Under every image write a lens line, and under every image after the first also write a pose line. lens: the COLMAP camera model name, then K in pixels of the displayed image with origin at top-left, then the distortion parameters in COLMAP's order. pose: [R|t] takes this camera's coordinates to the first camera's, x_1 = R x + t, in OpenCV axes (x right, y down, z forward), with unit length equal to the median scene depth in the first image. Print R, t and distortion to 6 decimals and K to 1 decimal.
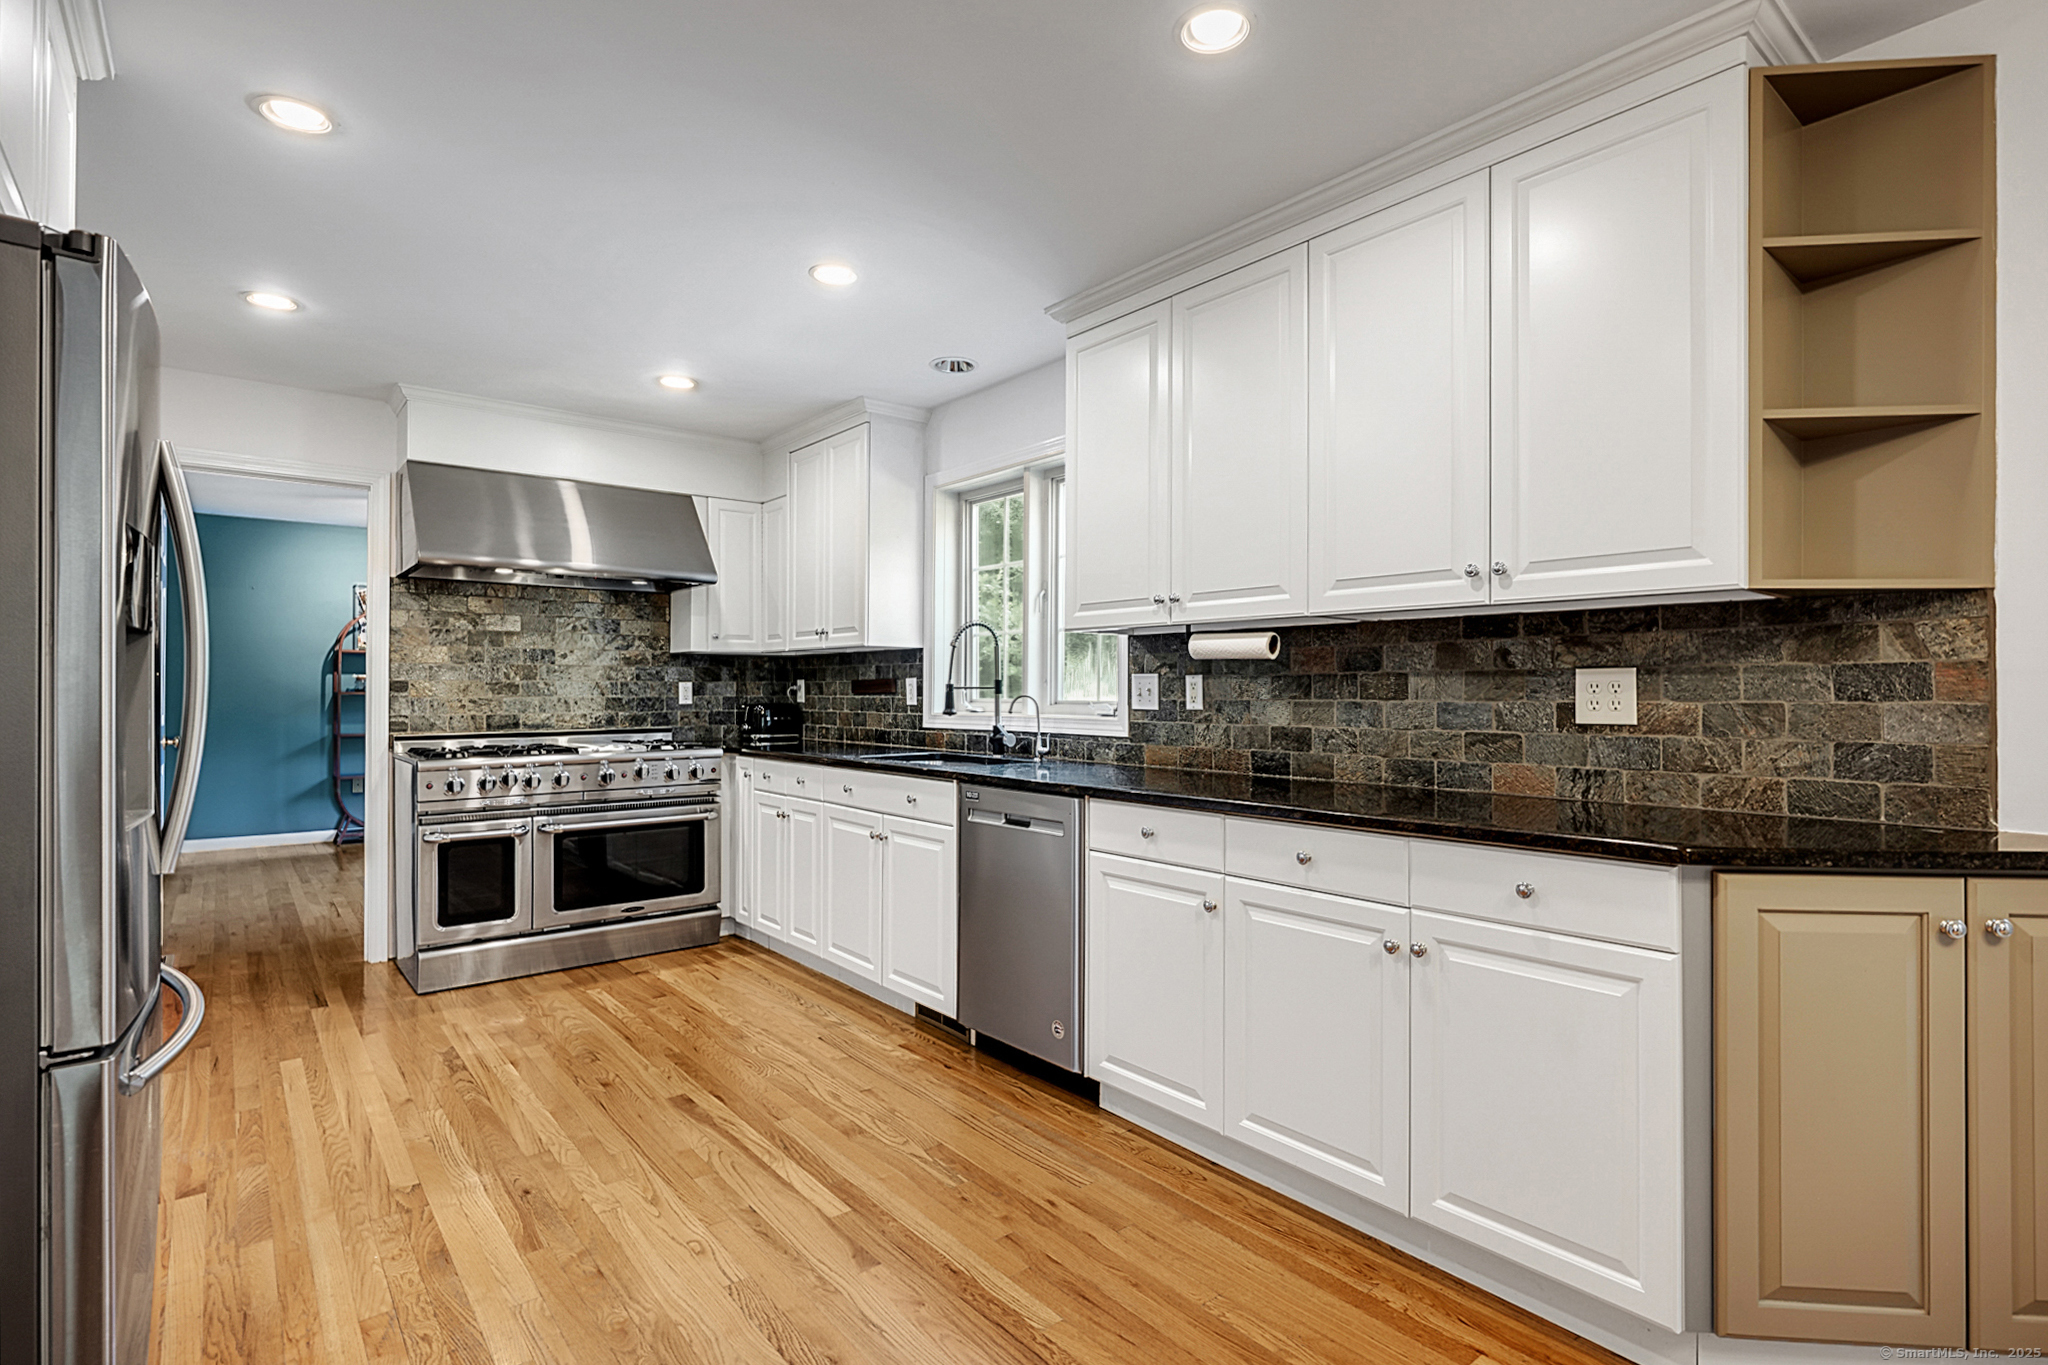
lens RADIAL K [[976.0, 0, 1030.3], [0, 976.0, 685.6], [0, 0, 1]] dist [-0.000823, 0.000336]
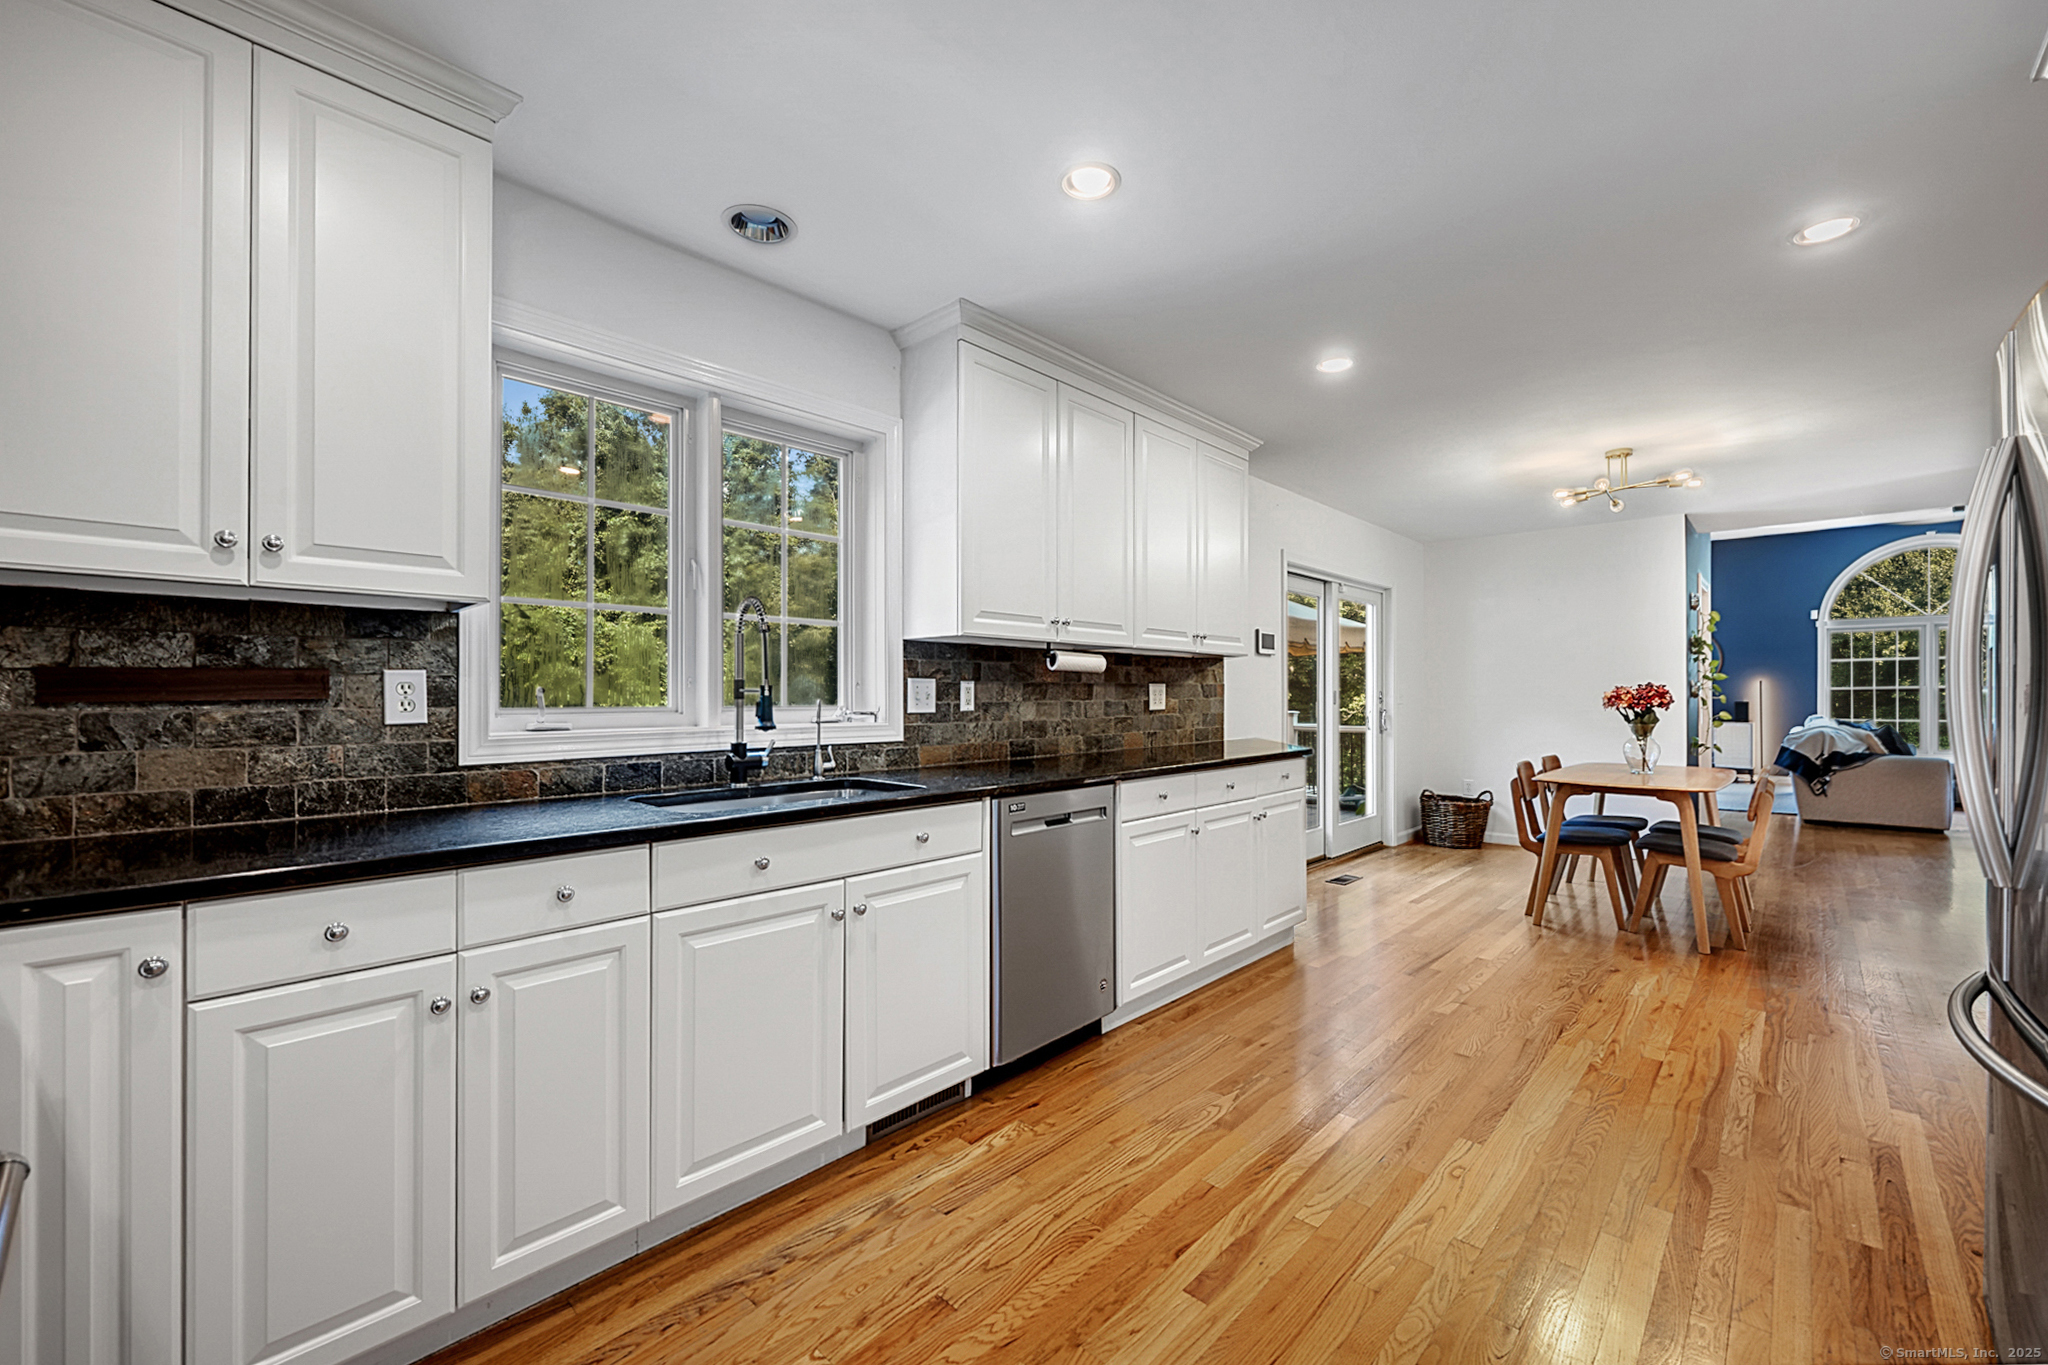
lens RADIAL K [[821.1, 0, 1022.9], [0, 821.1, 689.7], [0, 0, 1]] dist [0.003882, -0.000388]
pose [[-0.114716, 0.002809, 0.993394, -0.688419], [-0.006178, 0.999975, -0.003541, 0.002177], [-0.993379, -0.006544, -0.114695, 0.889959]]
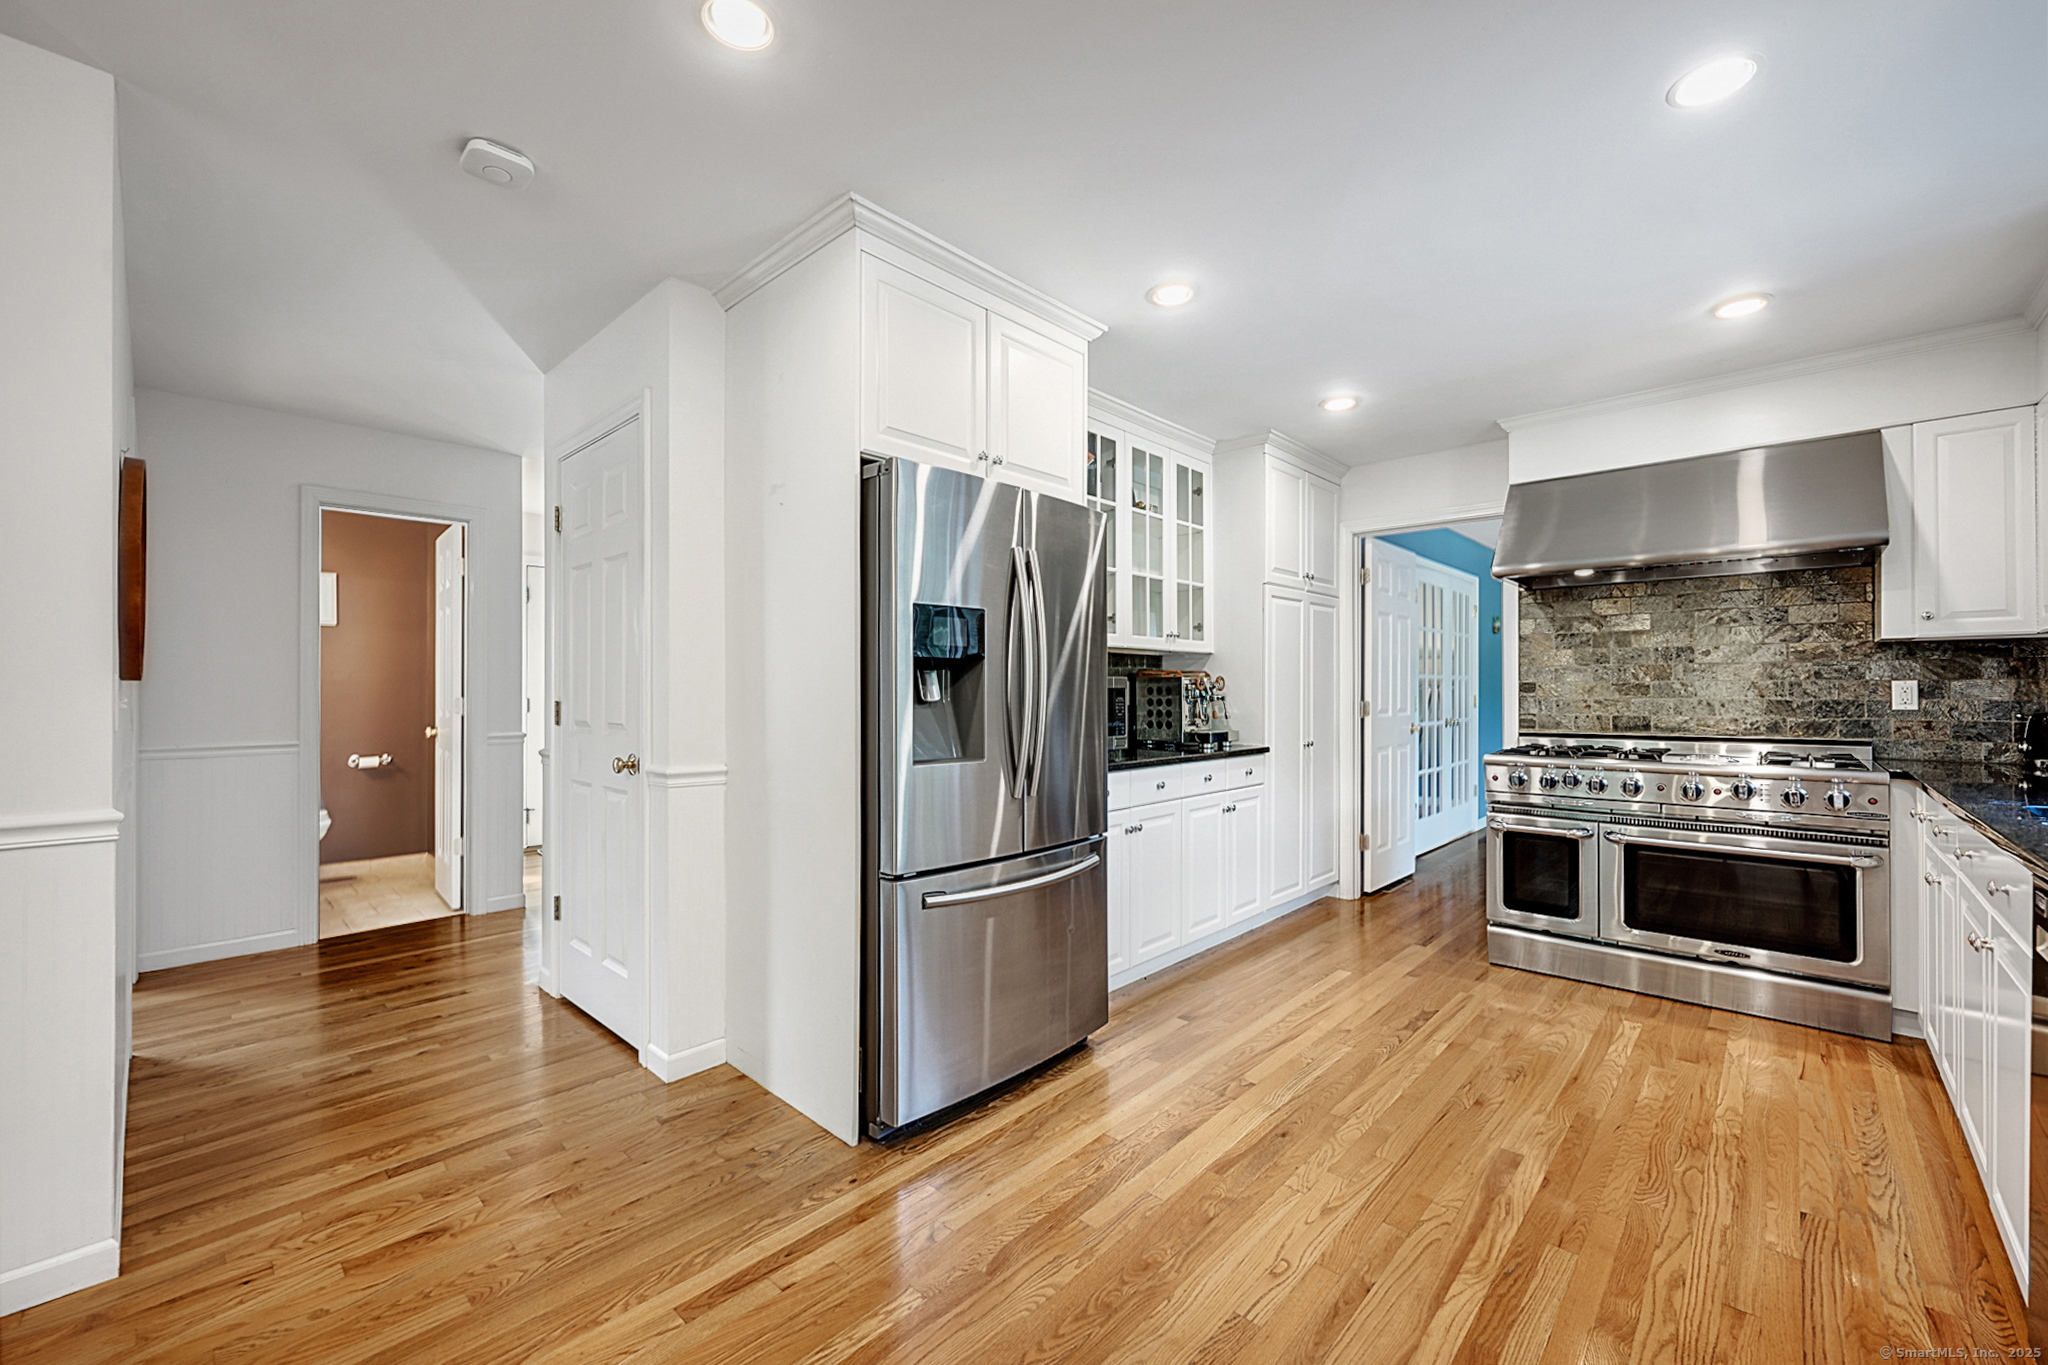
lens RADIAL K [[821.1, 0, 1032.0], [0, 821.1, 686.1], [0, 0, 1]] dist [0.003882, -0.000388]
pose [[0.137244, -0.003786, -0.990530, 0.238318], [0.005837, 0.999978, -0.003014, -0.001571], [0.990520, -0.005368, 0.137263, 0.351531]]
